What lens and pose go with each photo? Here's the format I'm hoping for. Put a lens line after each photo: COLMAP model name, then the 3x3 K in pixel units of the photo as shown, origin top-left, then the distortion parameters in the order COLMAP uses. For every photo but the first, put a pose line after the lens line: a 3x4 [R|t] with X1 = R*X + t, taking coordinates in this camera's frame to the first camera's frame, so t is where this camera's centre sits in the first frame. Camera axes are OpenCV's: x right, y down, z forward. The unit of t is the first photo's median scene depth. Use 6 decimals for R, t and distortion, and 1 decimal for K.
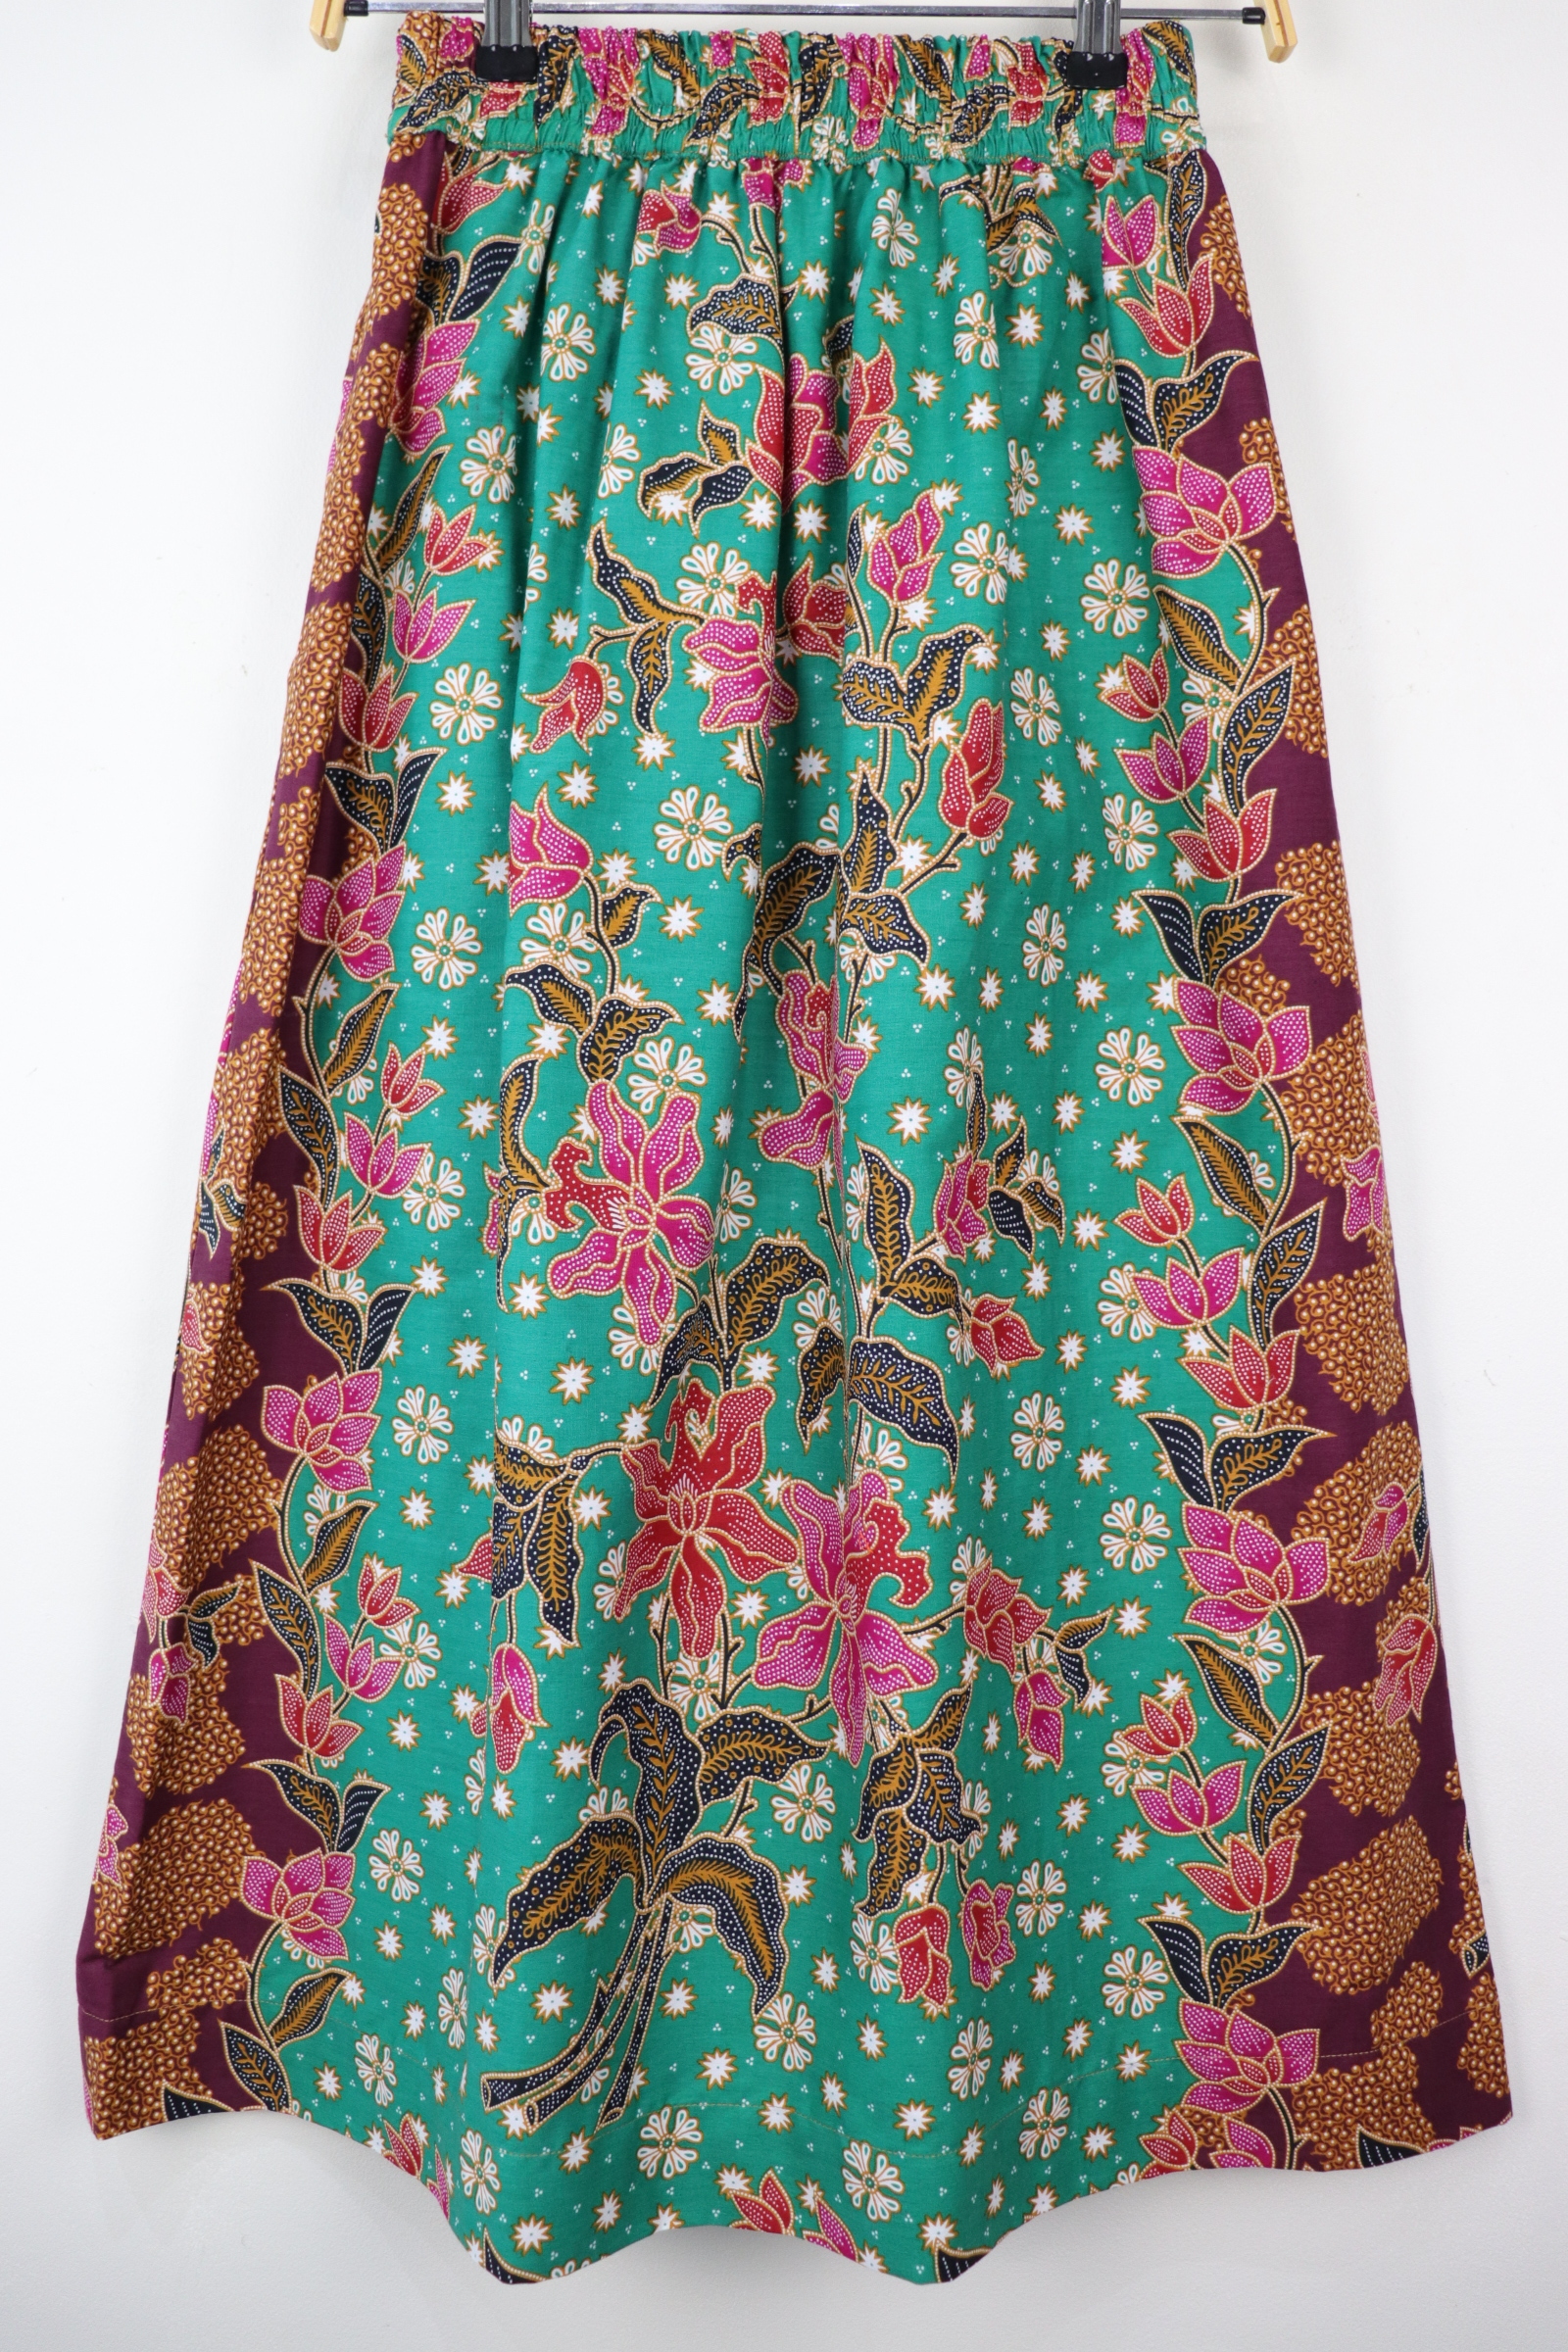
lens RADIAL K [[1964.0, 0, 786.8], [0, 1964.0, 1147.5], [0, 0, 1]] dist [-0.186586, 0.155808]
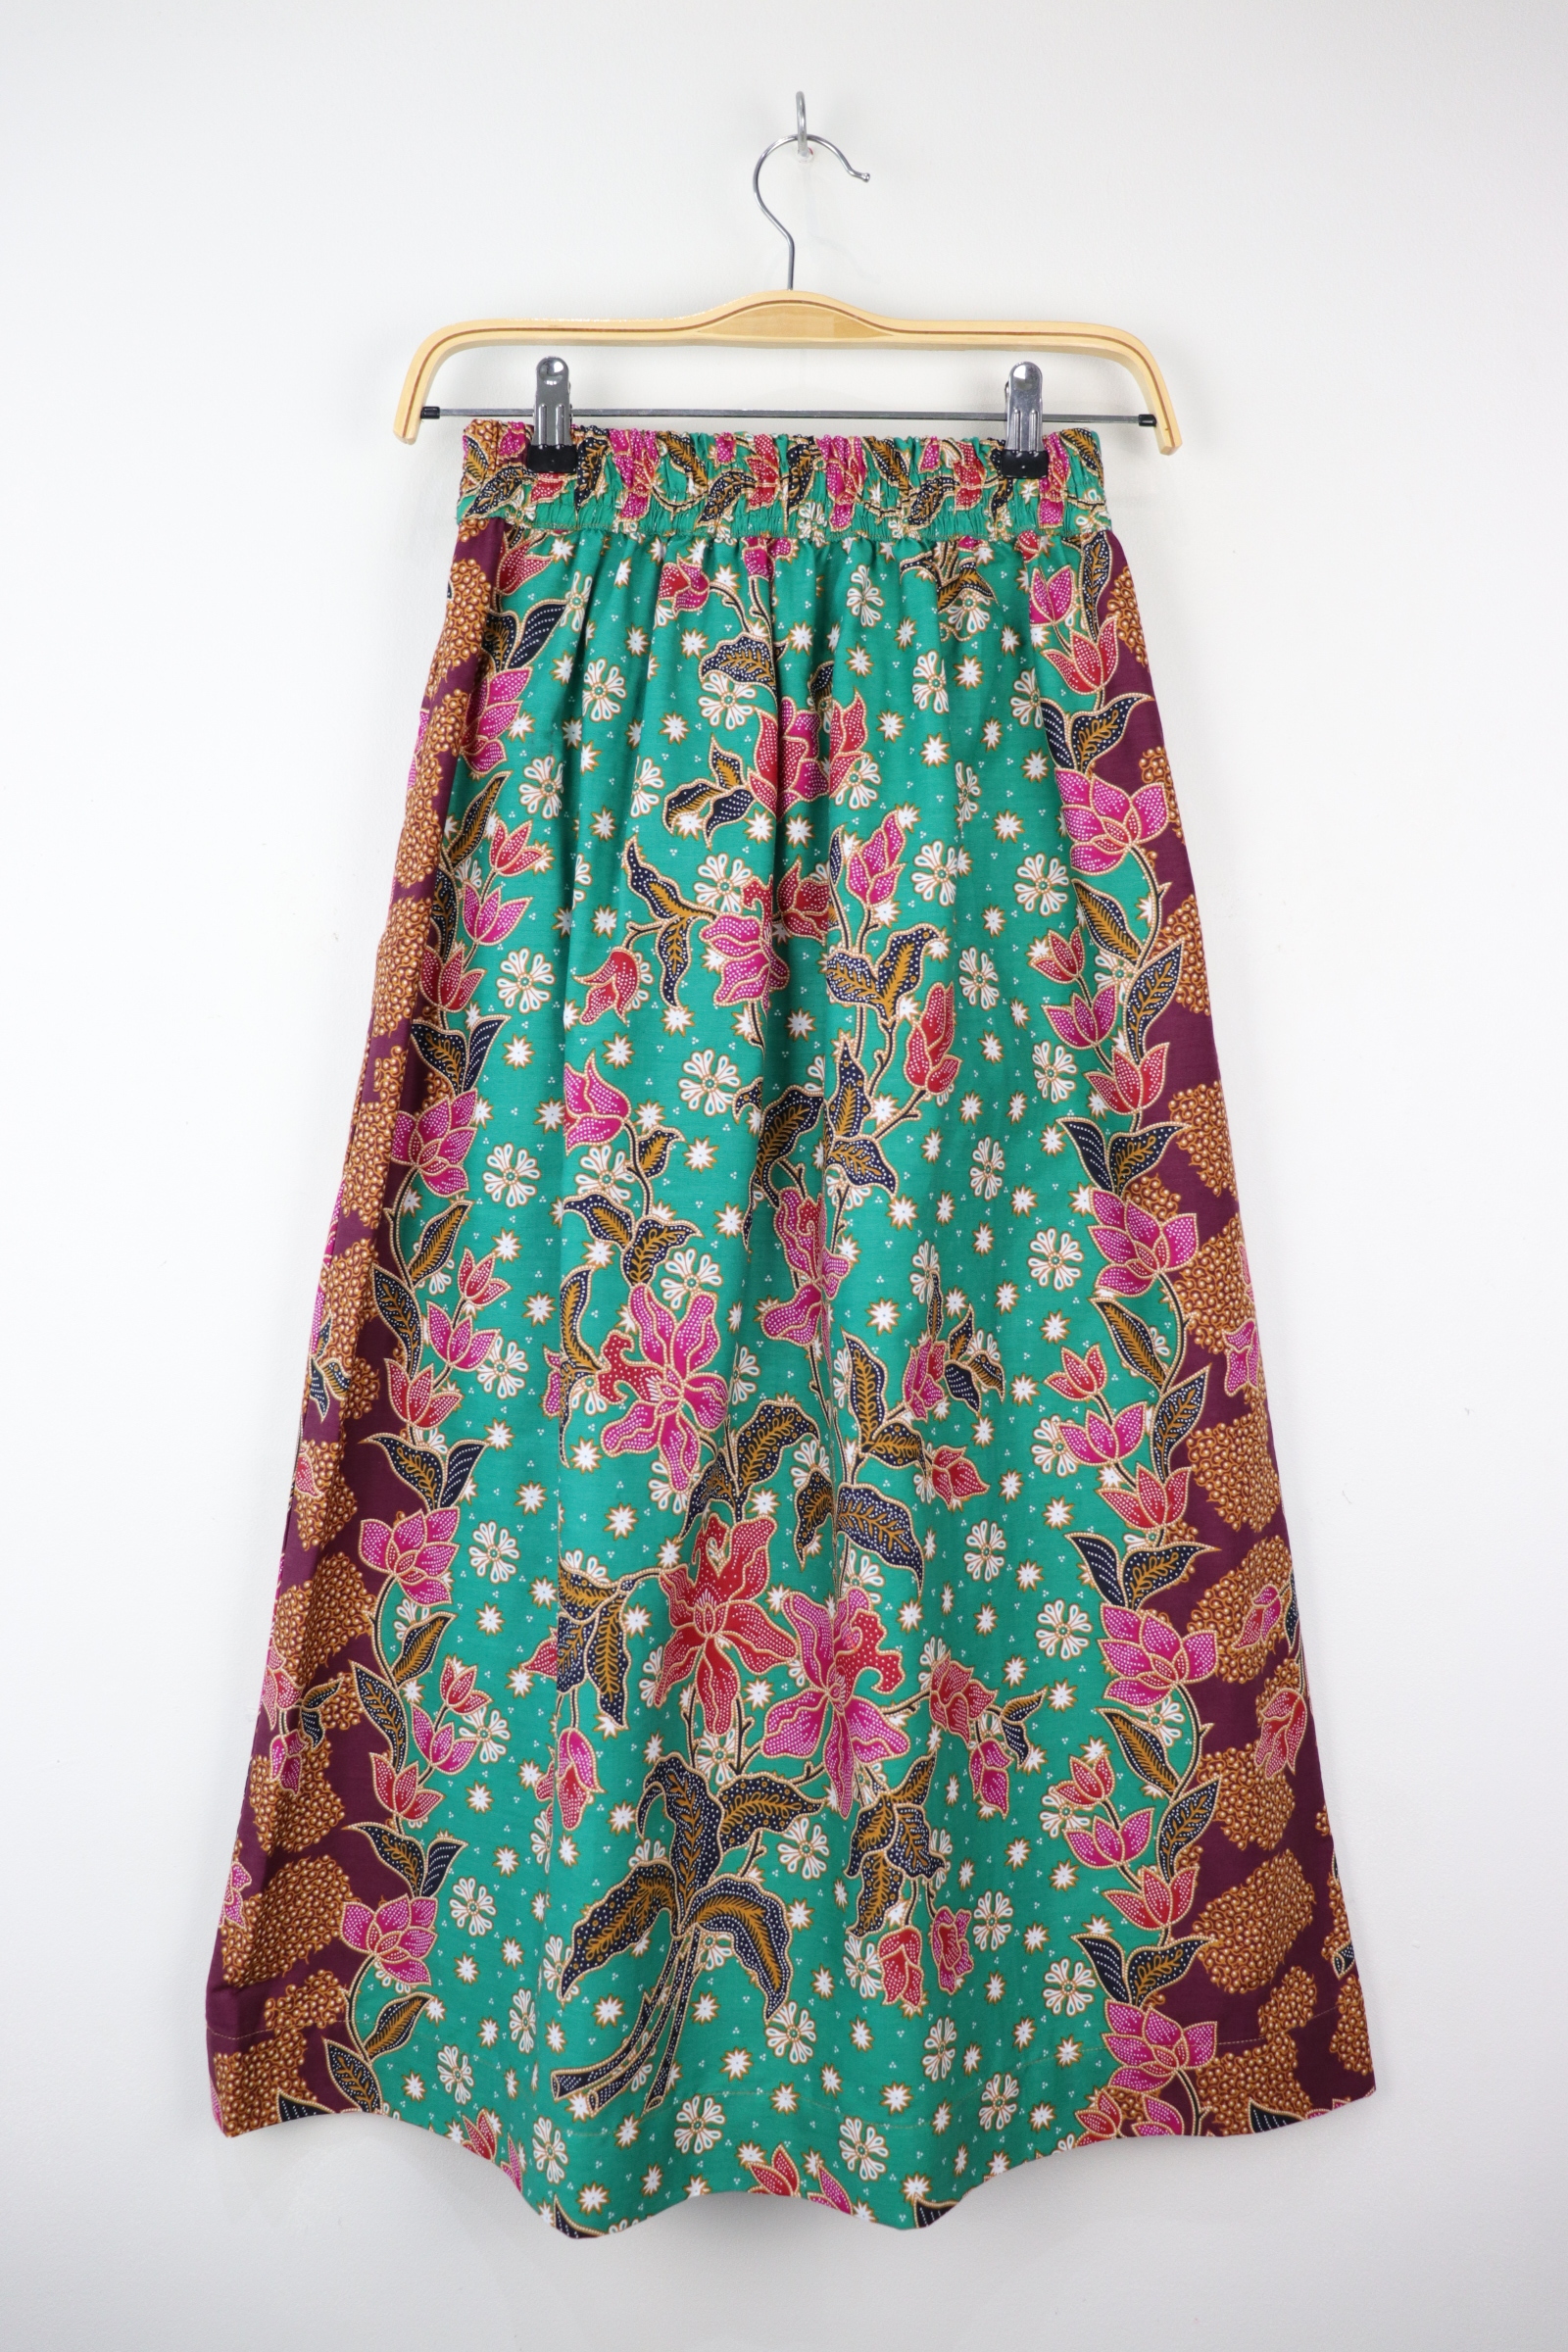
lens RADIAL K [[1964.0, 0, 793.4], [0, 1964.0, 1142.9], [0, 0, 1]] dist [-0.186586, 0.155808]
pose [[0.999391, -0.009695, 0.033510, -0.035460], [0.010420, 0.999714, -0.021522, -0.093089], [-0.033292, 0.021858, 0.999207, -0.262250]]
